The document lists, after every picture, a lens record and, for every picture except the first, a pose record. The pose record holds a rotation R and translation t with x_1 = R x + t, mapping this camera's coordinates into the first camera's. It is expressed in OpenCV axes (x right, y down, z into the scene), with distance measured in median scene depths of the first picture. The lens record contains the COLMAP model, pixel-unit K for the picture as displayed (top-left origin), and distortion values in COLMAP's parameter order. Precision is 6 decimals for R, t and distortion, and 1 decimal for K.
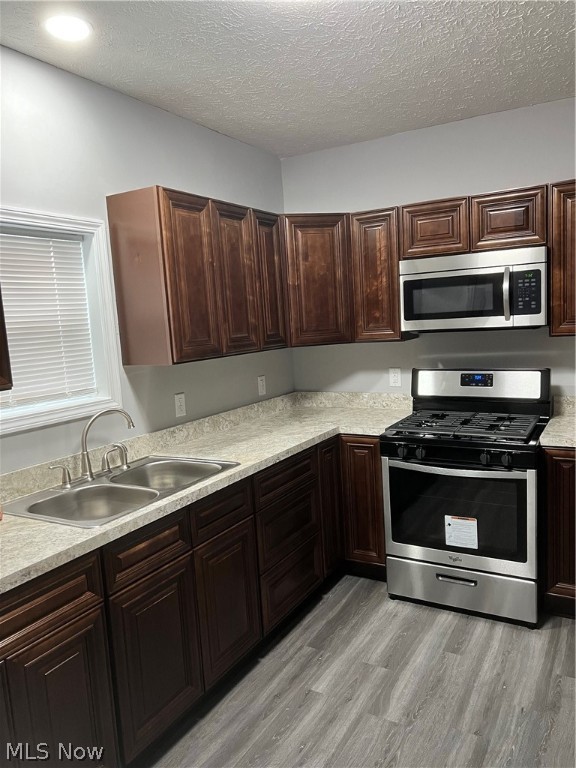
lens RADIAL K [[577.1, 0, 289.4], [0, 577.1, 386.9], [0, 0, 1]] dist [0.010723, -0.023634]
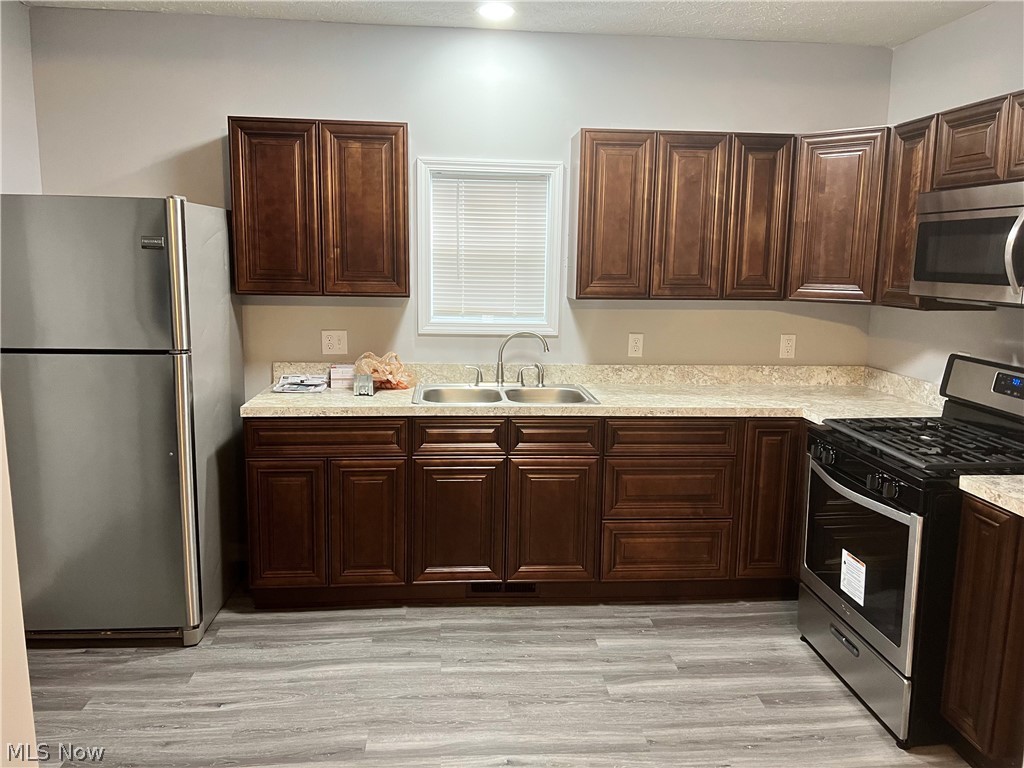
lens RADIAL K [[769.5, 0, 508.7], [0, 769.5, 380.4], [0, 0, 1]] dist [0.010723, -0.023634]
pose [[0.560184, 0.194658, -0.805172, 0.786455], [-0.147125, 0.979924, 0.134546, -0.056392], [0.815198, 0.043090, 0.577577, 0.081628]]
